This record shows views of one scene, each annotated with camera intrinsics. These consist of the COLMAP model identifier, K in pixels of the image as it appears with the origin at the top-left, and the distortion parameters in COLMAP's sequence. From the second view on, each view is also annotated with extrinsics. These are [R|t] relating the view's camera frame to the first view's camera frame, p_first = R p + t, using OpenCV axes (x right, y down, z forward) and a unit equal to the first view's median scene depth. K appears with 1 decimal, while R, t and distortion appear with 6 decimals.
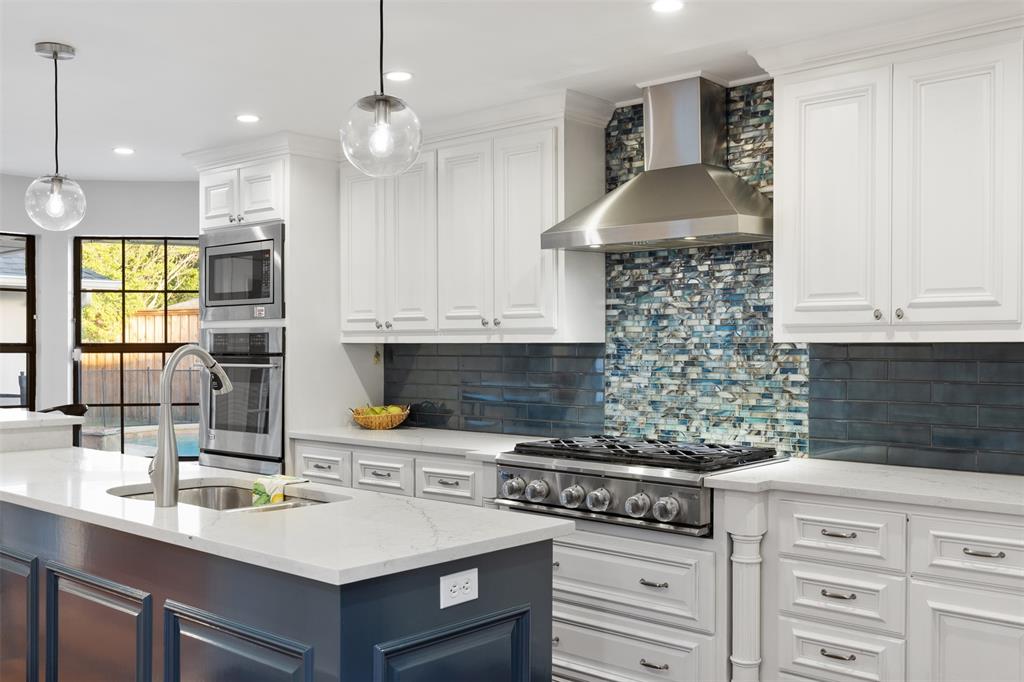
lens RADIAL K [[1015.6, 0, 512.1], [0, 1015.6, 349.6], [0, 0, 1]] dist [0.017167, 0.000000]
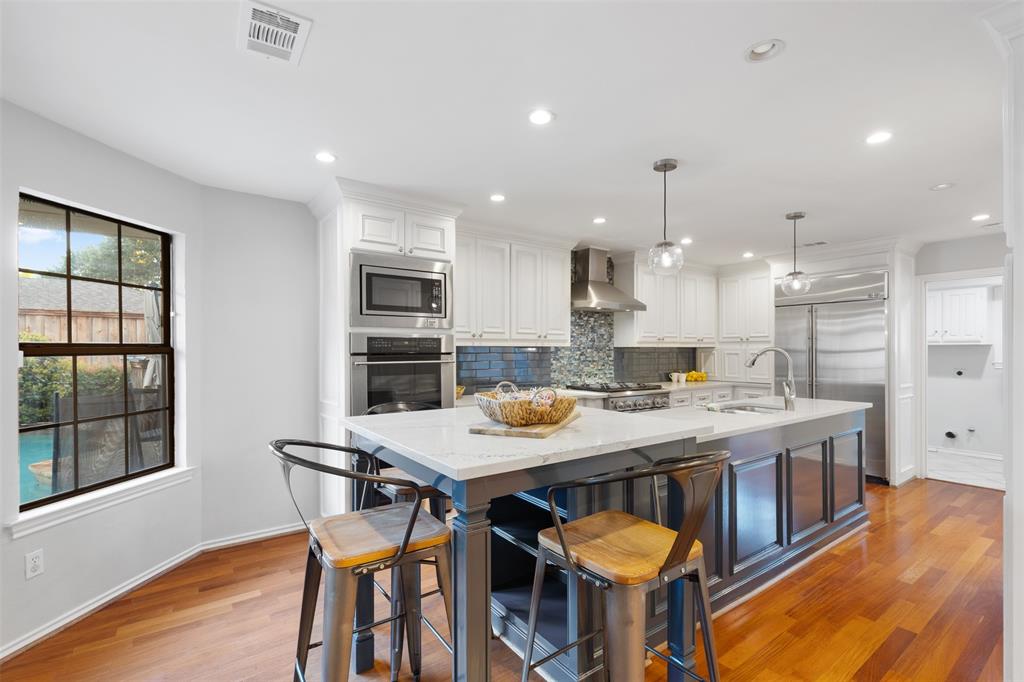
lens RADIAL K [[475.4, 0, 510.2], [0, 475.4, 351.6], [0, 0, 1]] dist [0.012713, -0.003262]
pose [[0.195060, -0.005204, 0.980777, -1.080440], [0.003865, 0.999982, 0.004537, -0.000592], [-0.980784, 0.002906, 0.195077, 0.956879]]
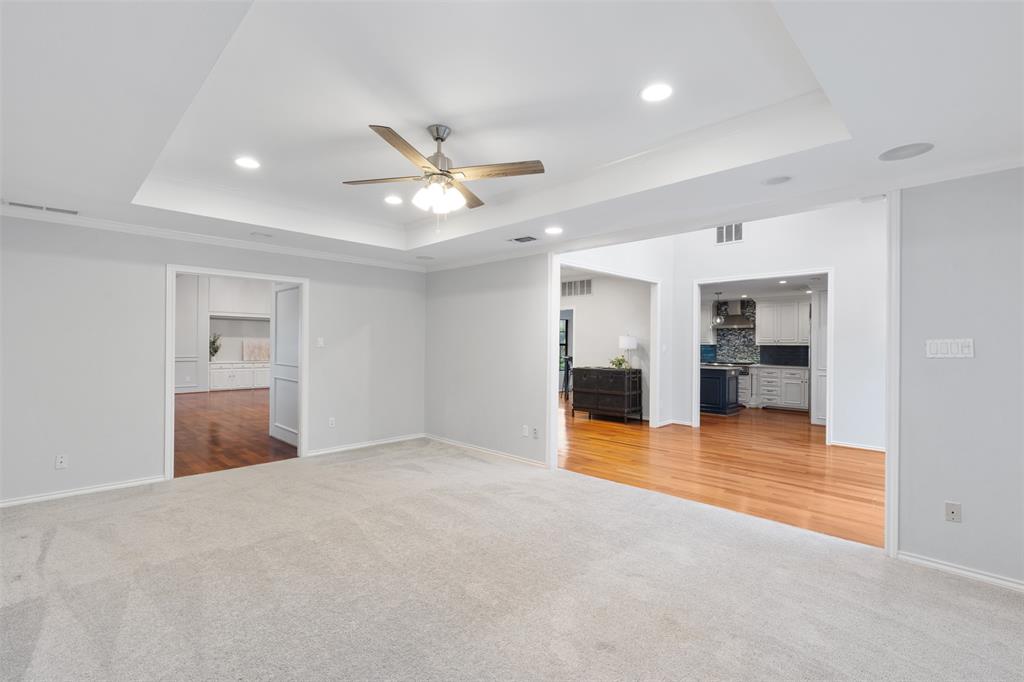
lens RADIAL K [[475.4, 0, 514.0], [0, 475.4, 348.4], [0, 0, 1]] dist [0.012713, -0.003262]
pose [[0.998642, 0.007133, -0.051607, -0.928537], [-0.007241, 0.999972, -0.001899, 0.027218], [0.051592, 0.002270, 0.998666, -1.721005]]
